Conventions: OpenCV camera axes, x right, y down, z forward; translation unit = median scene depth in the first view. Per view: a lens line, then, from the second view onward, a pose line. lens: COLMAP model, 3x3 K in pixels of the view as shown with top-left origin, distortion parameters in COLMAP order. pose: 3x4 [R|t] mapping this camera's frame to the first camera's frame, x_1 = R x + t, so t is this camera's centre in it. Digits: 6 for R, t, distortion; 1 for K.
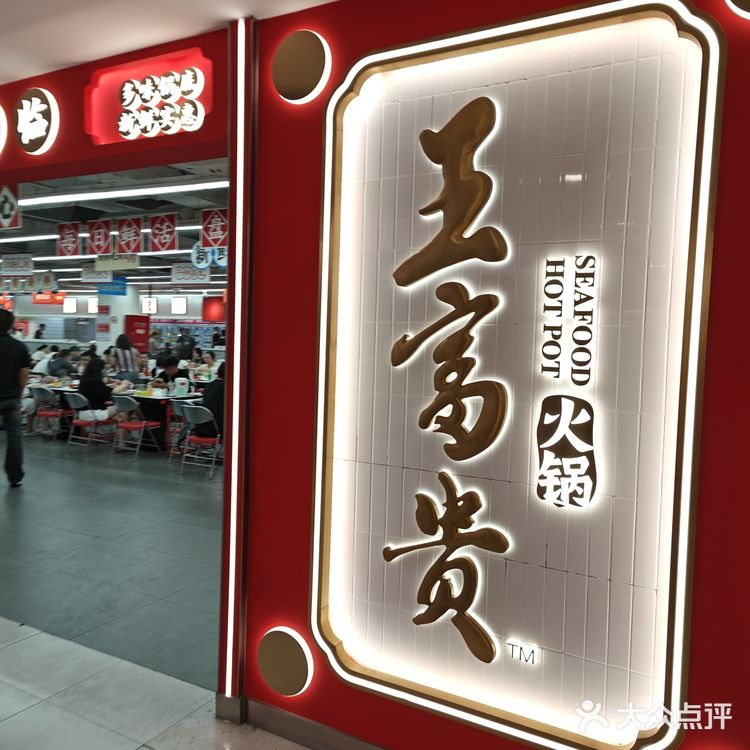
lens RADIAL K [[670.1, 0, 373.7], [0, 670.1, 374.3], [0, 0, 1]] dist [0.095362, -0.062411]
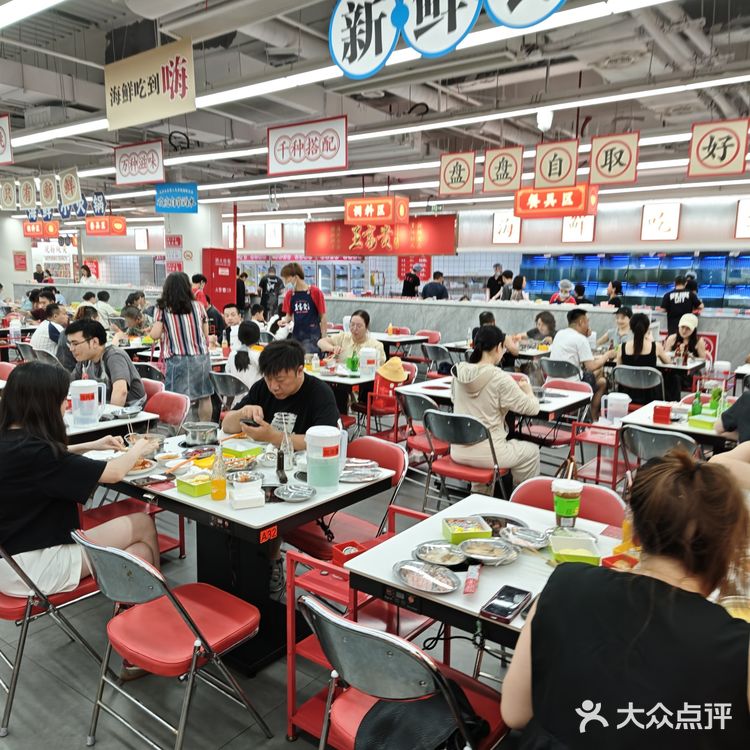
lens RADIAL K [[670.1, 0, 373.7], [0, 670.1, 374.3], [0, 0, 1]] dist [0.095362, -0.062411]
pose [[0.991751, -0.002383, -0.128156, -0.096168], [0.014456, 0.995528, 0.093356, -0.019378], [0.127360, -0.094439, 0.987350, 0.305688]]
